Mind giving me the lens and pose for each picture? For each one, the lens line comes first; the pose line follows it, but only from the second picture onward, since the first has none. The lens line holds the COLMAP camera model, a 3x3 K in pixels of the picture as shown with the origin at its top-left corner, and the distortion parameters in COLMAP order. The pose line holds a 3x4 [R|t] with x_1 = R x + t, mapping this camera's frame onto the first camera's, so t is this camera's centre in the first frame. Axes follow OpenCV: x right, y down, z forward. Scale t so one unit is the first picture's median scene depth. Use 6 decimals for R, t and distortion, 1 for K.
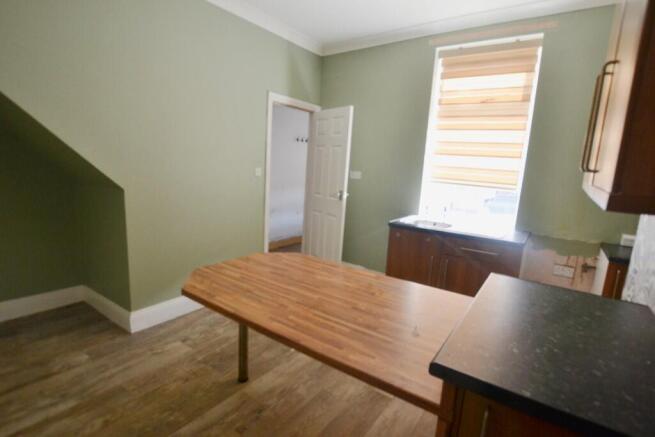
lens RADIAL K [[330.2, 0, 329.7], [0, 330.2, 222.5], [0, 0, 1]] dist [-0.019184, 0.000745]
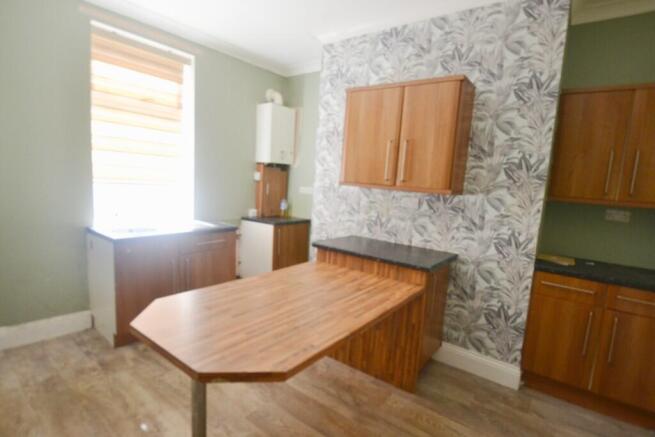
lens RADIAL K [[330.2, 0, 329.7], [0, 330.2, 222.5], [0, 0, 1]] dist [-0.019184, 0.000745]
pose [[0.037302, -0.178508, 0.983231, -0.959884], [0.126670, 0.976824, 0.172539, -0.185322], [-0.991243, 0.118110, 0.059049, 0.755358]]
